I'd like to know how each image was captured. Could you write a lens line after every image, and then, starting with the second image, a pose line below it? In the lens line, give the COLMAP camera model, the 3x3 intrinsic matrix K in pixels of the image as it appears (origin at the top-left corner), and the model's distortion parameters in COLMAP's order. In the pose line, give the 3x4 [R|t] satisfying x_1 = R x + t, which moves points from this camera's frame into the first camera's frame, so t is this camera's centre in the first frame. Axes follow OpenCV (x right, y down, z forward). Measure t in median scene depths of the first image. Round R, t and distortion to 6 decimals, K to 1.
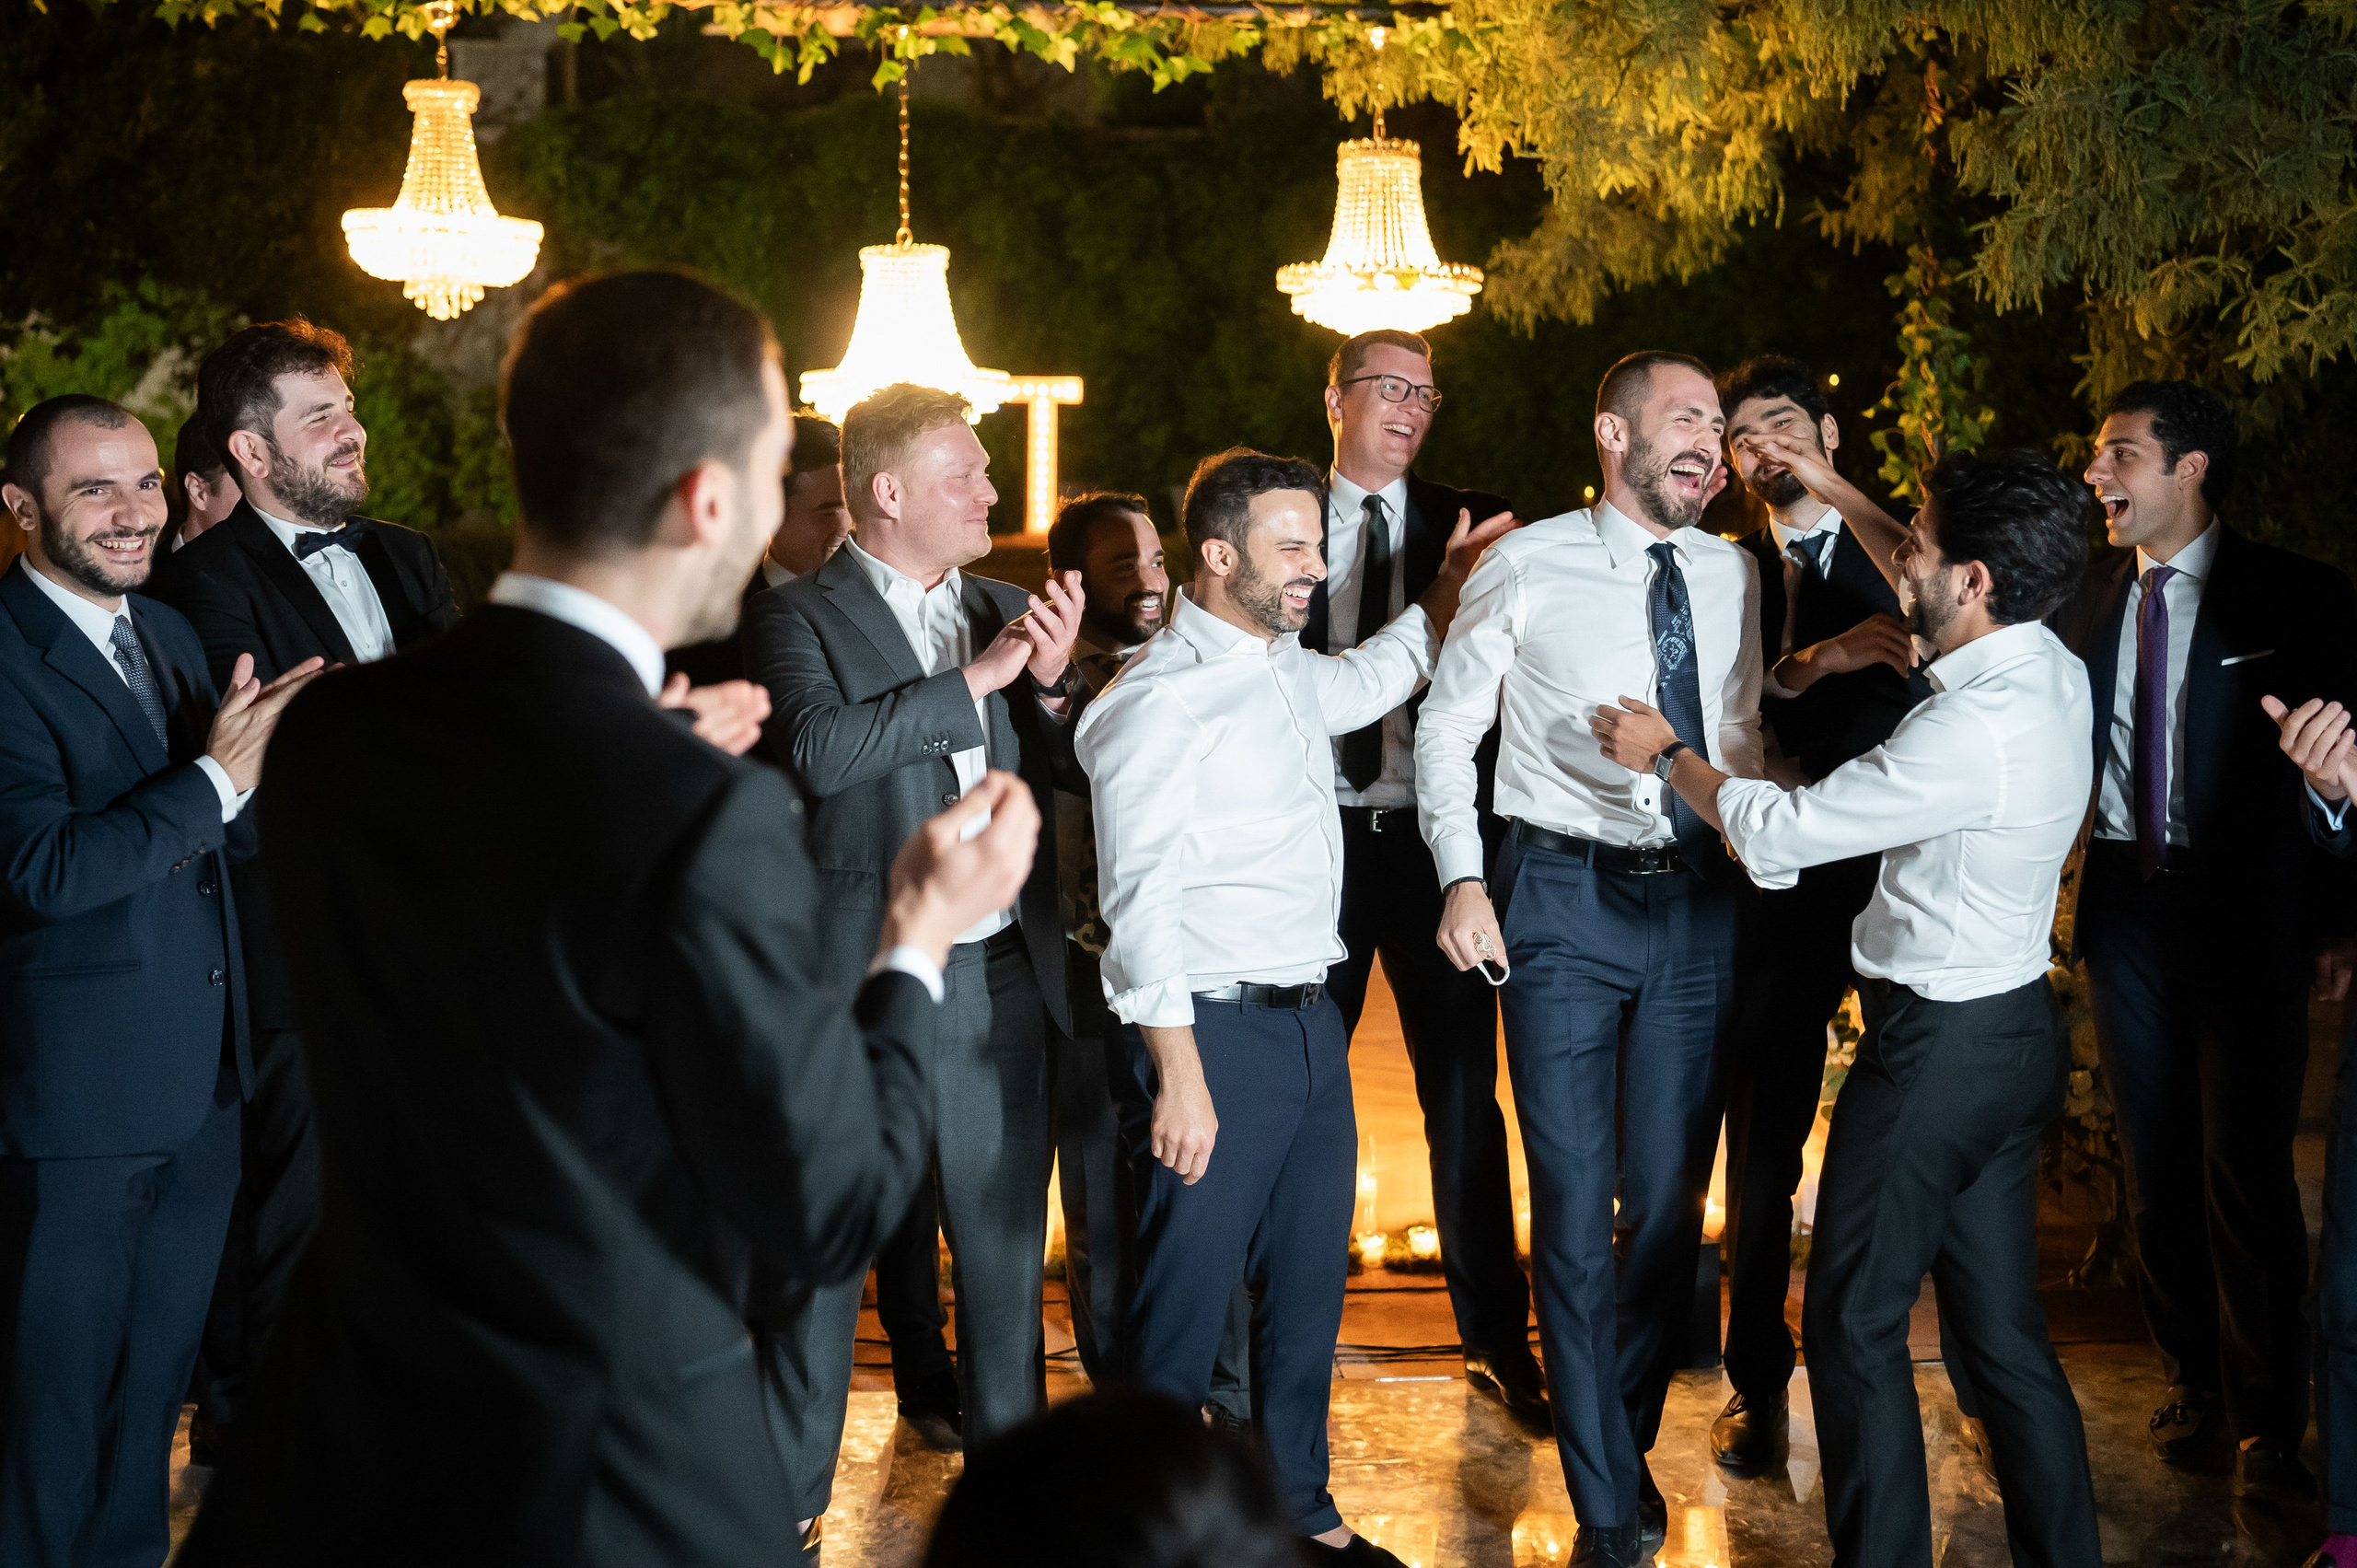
lens RADIAL K [[2664.4, 0, 1008.5], [0, 2664.4, 678.2], [0, 0, 1]] dist [0.010249, -0.010807]
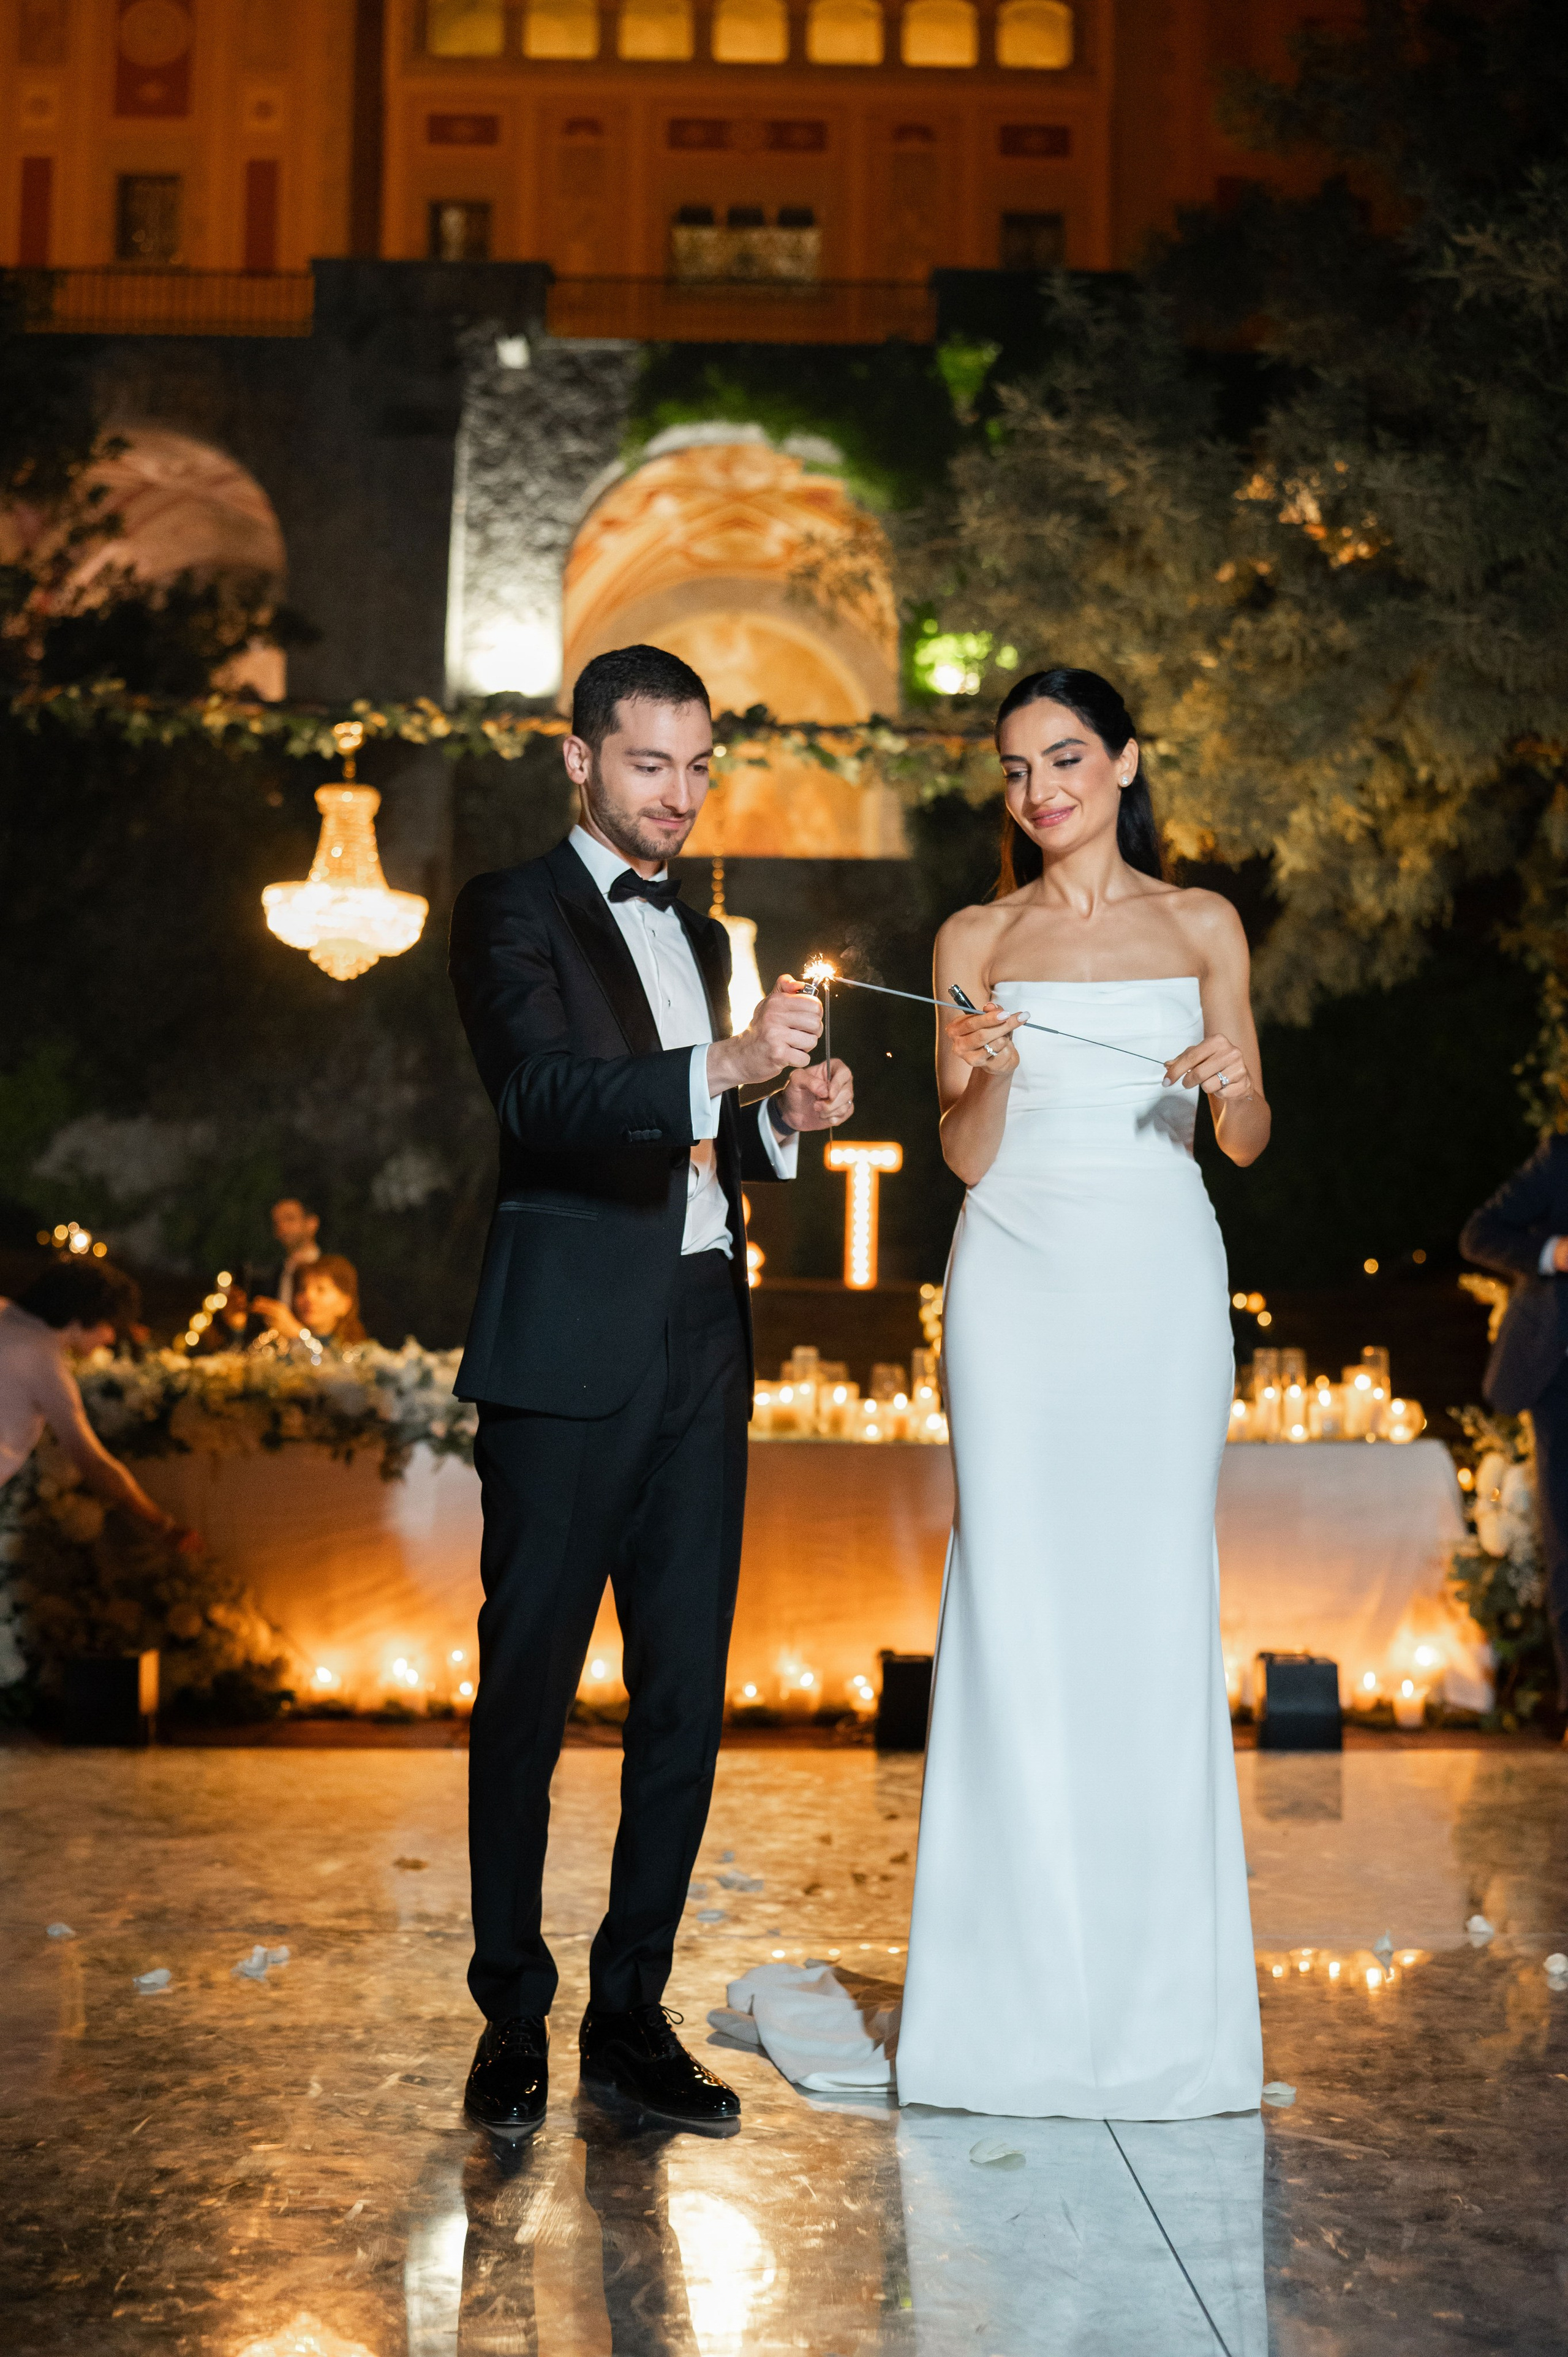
lens RADIAL K [[2573.8, 0, 777.0], [0, 2573.8, 1185.2], [0, 0, 1]] dist [-0.006392, -0.010486]
pose [[0.999530, 0.010164, -0.028928, 0.023192], [-0.013685, 0.992157, -0.124250, 0.103530], [0.027439, 0.124588, 0.991829, -0.157322]]
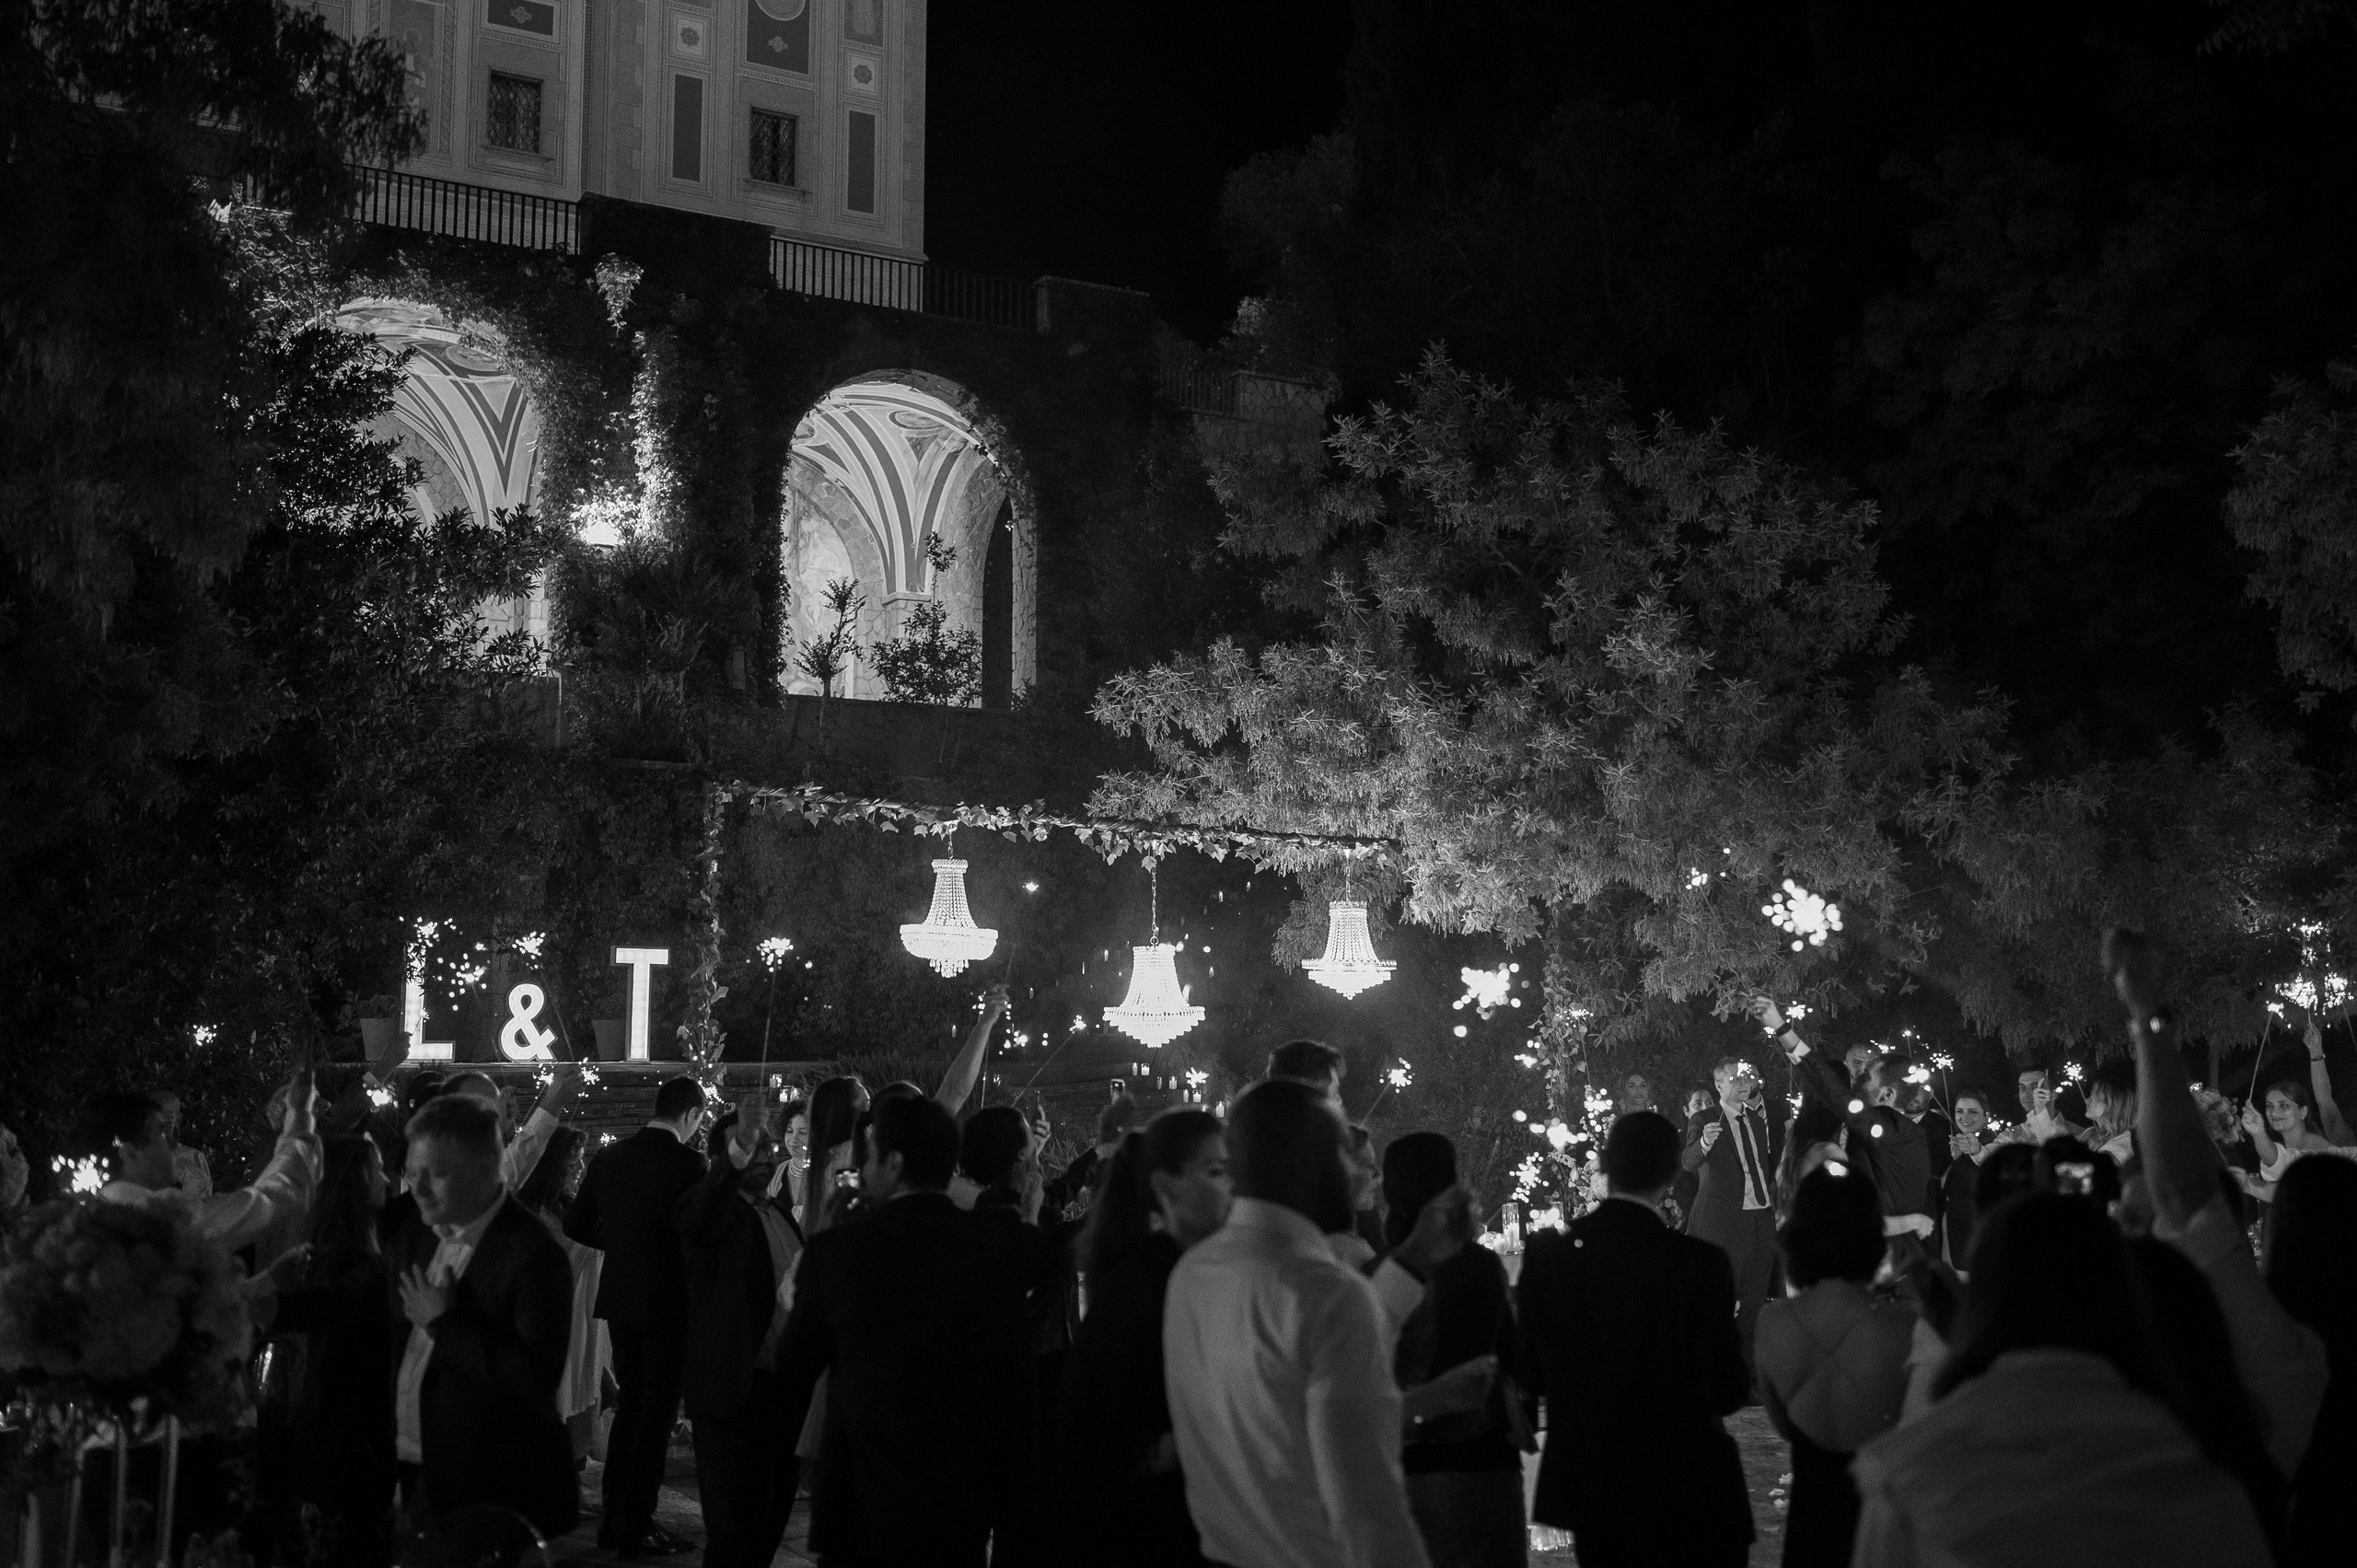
lens RADIAL K [[2340.9, 0, 1178.5], [0, 2340.9, 784.0], [0, 0, 1]] dist [0.001186, -0.022501]
pose [[0.890759, 0.050611, 0.451648, -0.831435], [0.022257, 0.987730, -0.154579, -0.005613], [-0.453930, 0.147745, 0.878703, -0.601079]]
